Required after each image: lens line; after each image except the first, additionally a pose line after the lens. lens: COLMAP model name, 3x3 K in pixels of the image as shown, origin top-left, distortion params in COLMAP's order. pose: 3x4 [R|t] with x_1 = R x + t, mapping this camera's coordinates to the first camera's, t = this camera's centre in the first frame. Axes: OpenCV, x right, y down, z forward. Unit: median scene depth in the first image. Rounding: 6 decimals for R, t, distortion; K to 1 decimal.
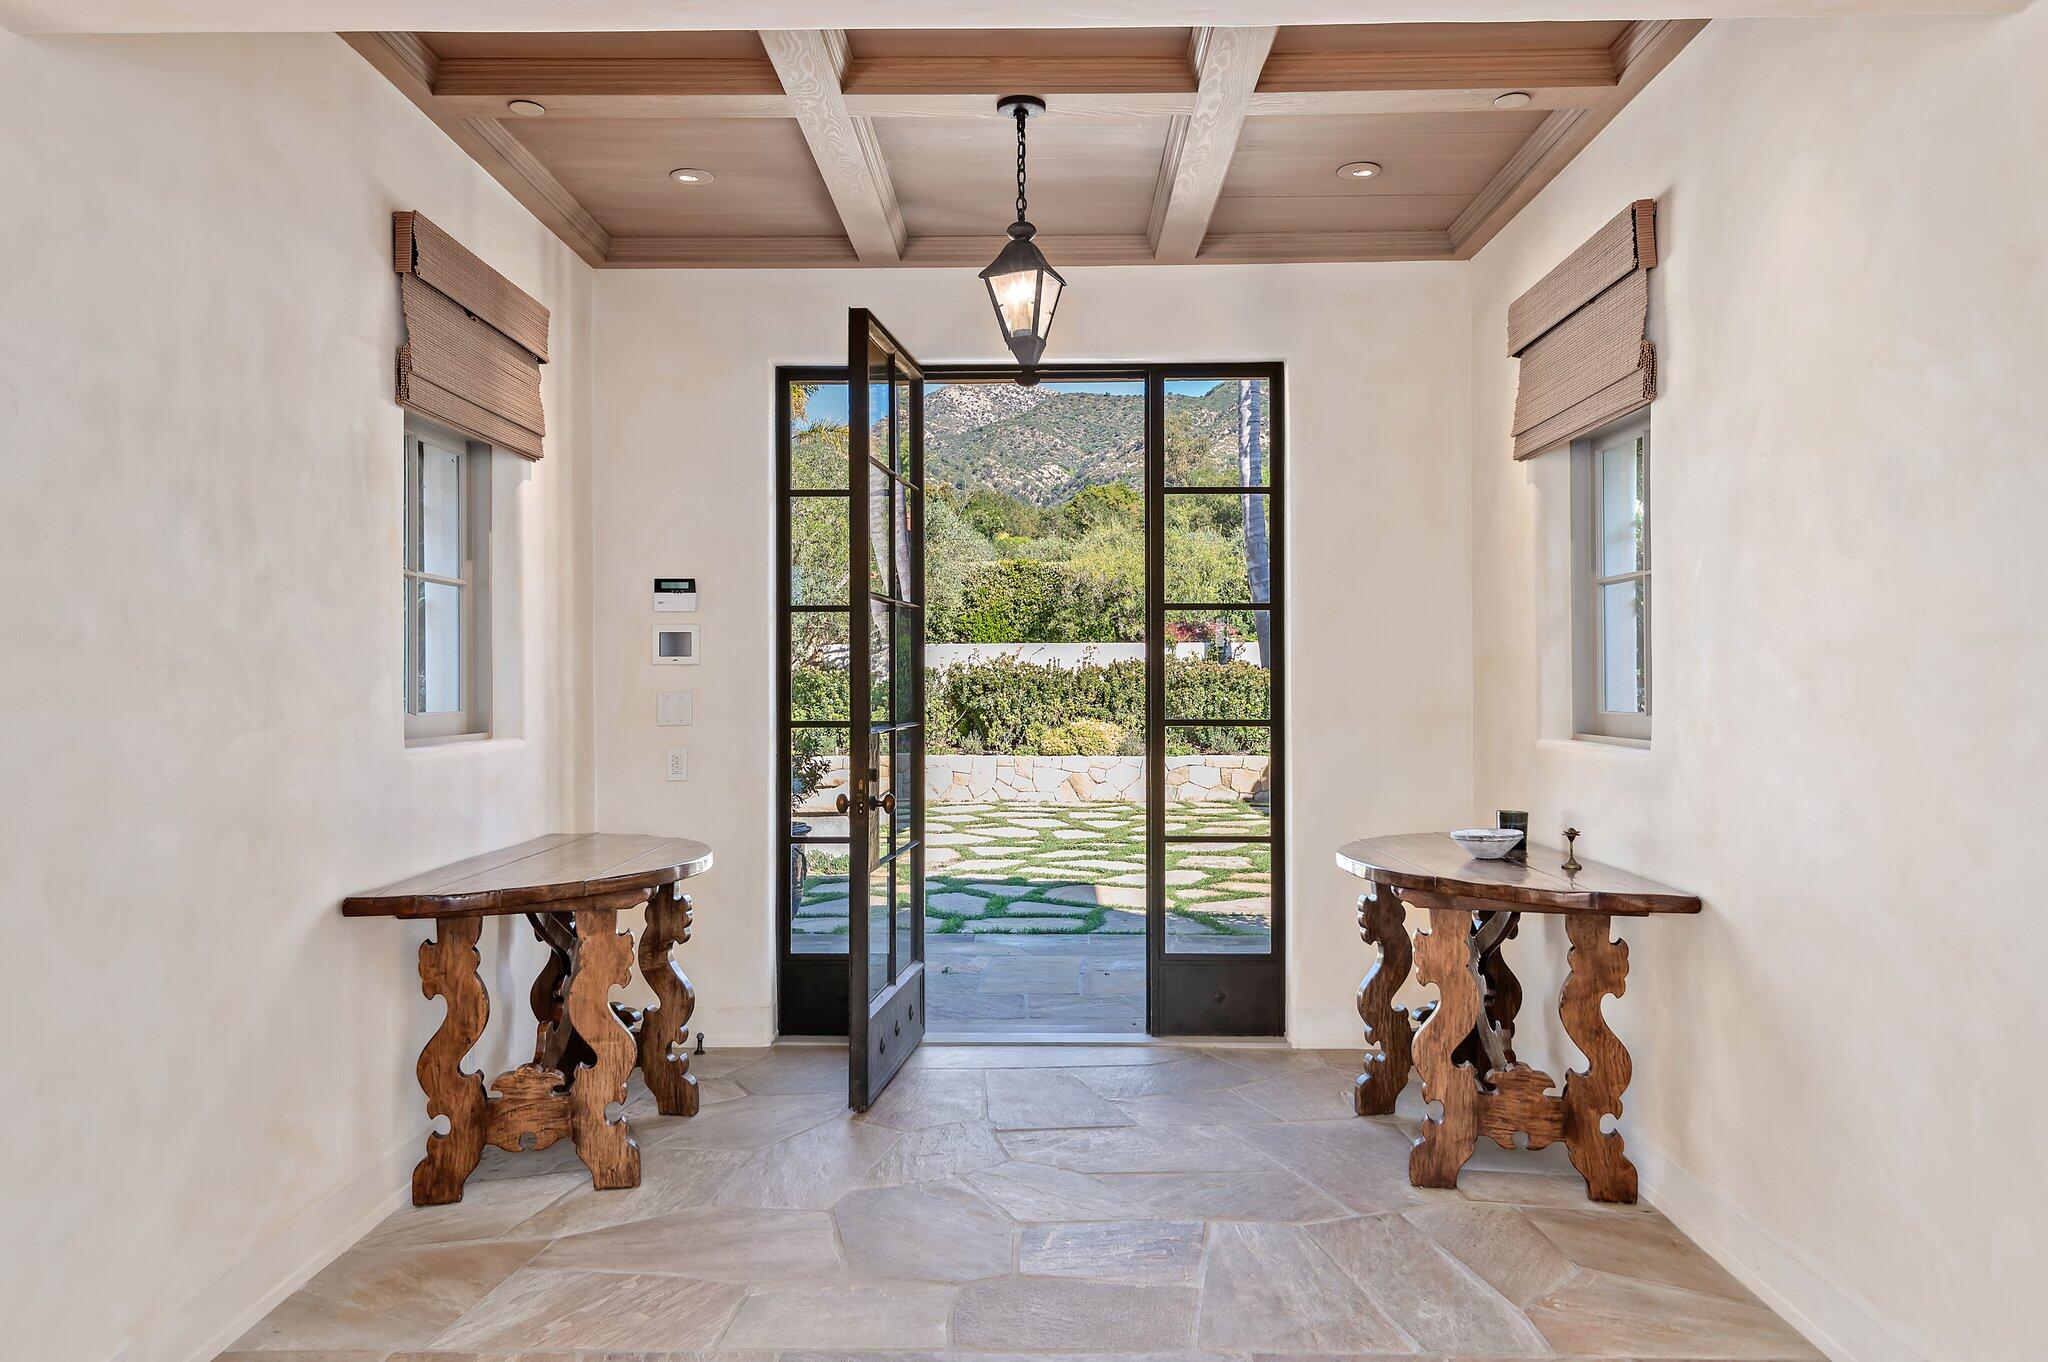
lens RADIAL K [[1390.9, 0, 1020.4], [0, 1390.9, 670.5], [0, 0, 1]] dist [0.041095, -0.015101]
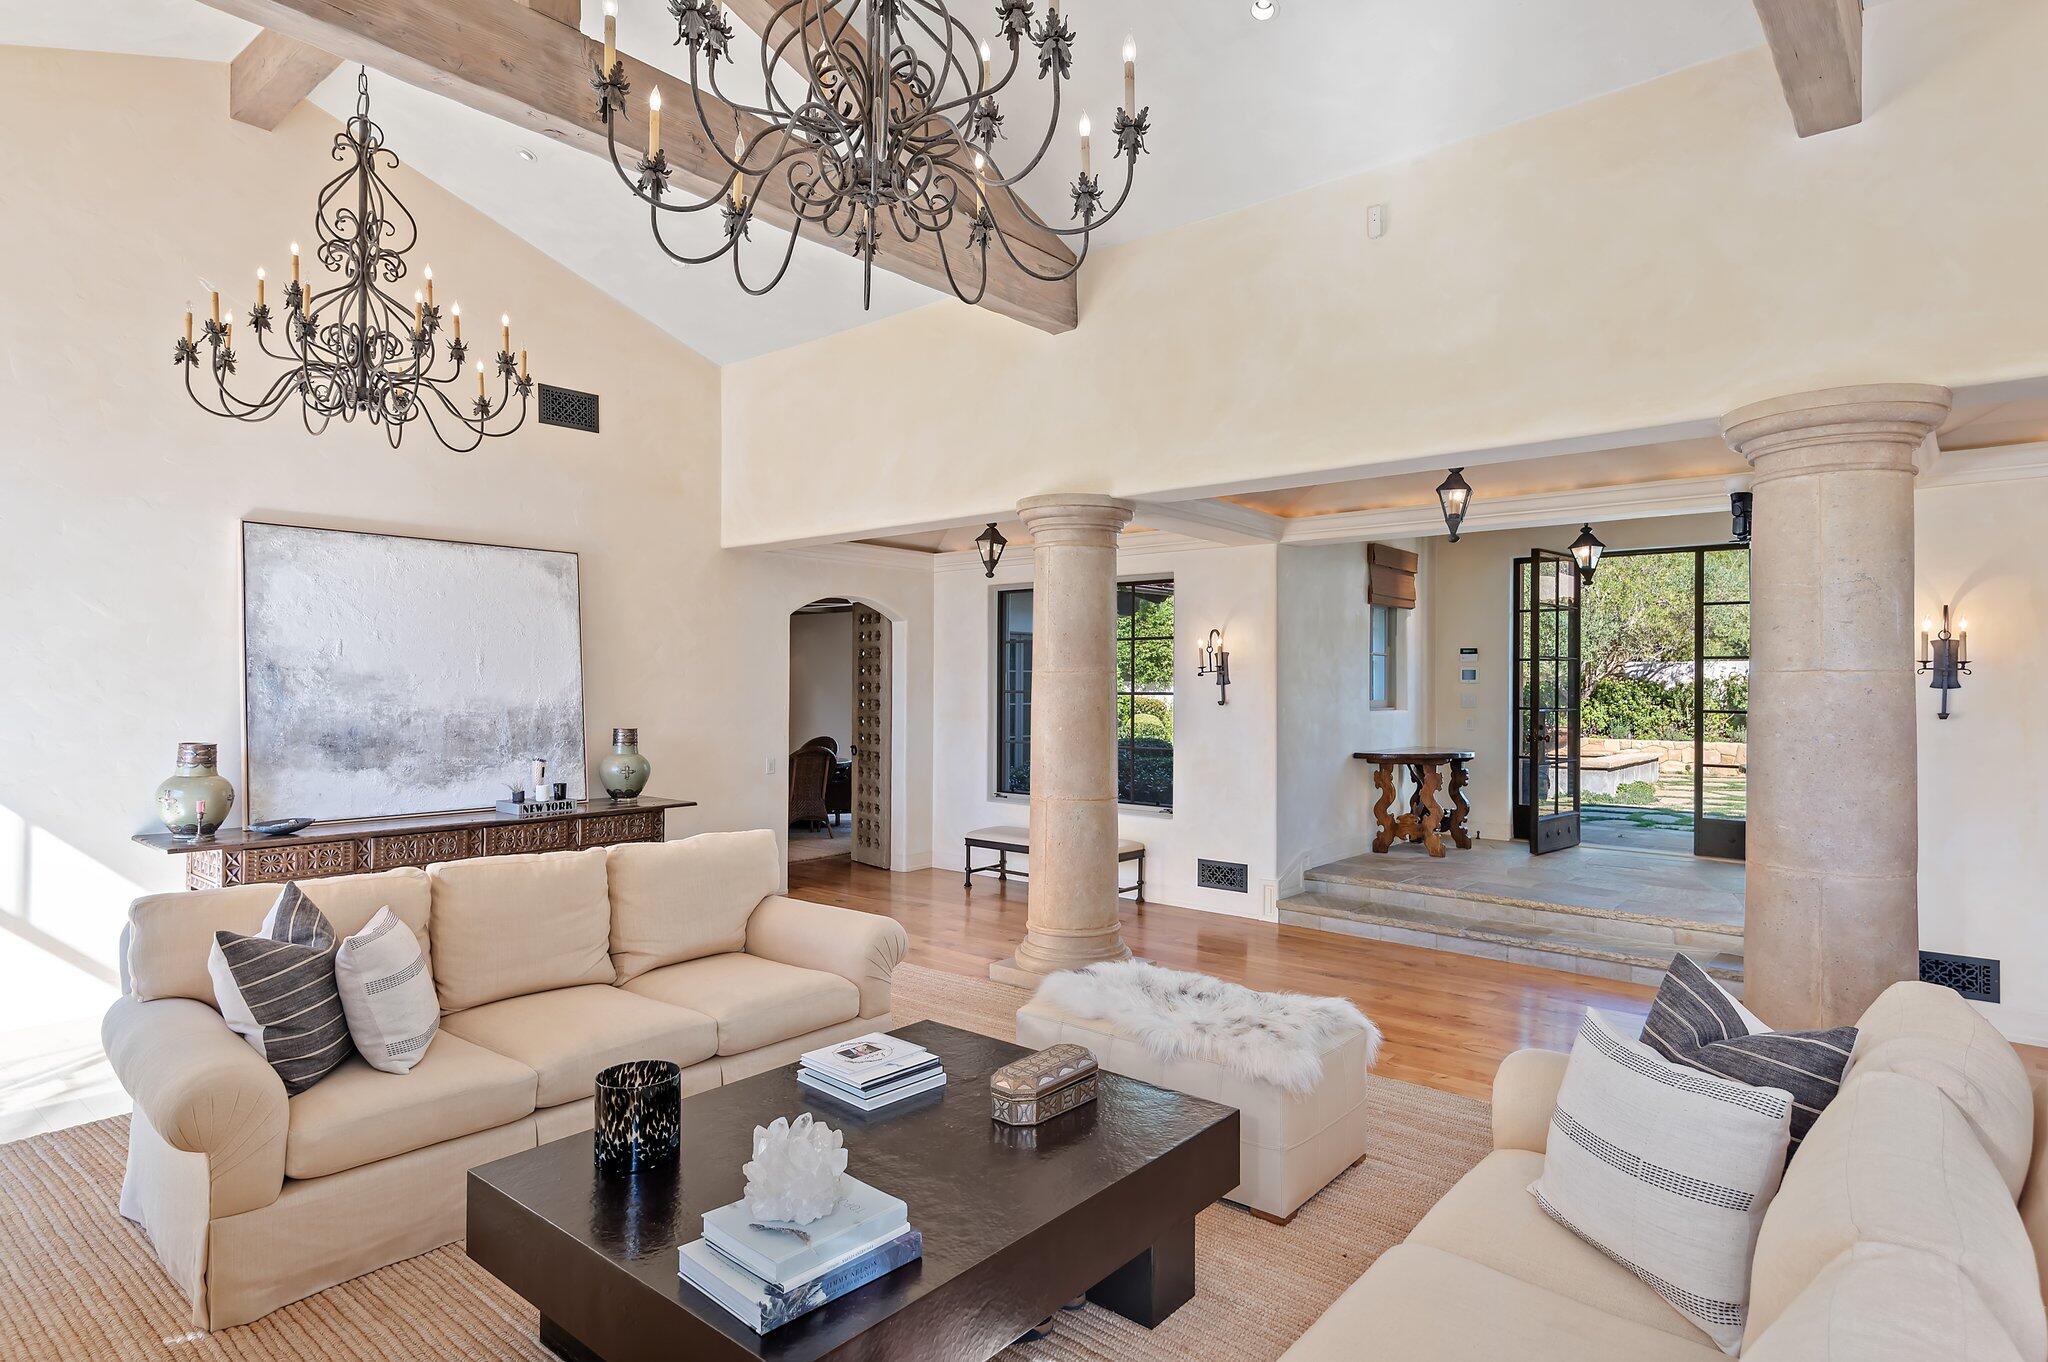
lens RADIAL K [[1125.4, 0, 1020.0], [0, 1125.4, 674.3], [0, 0, 1]] dist [0.000546, -0.000180]
pose [[0.774372, 0.002494, -0.632726, 0.537531], [-0.002885, 0.999996, 0.000411, -0.024114], [0.632724, 0.001507, 0.774376, -1.415539]]
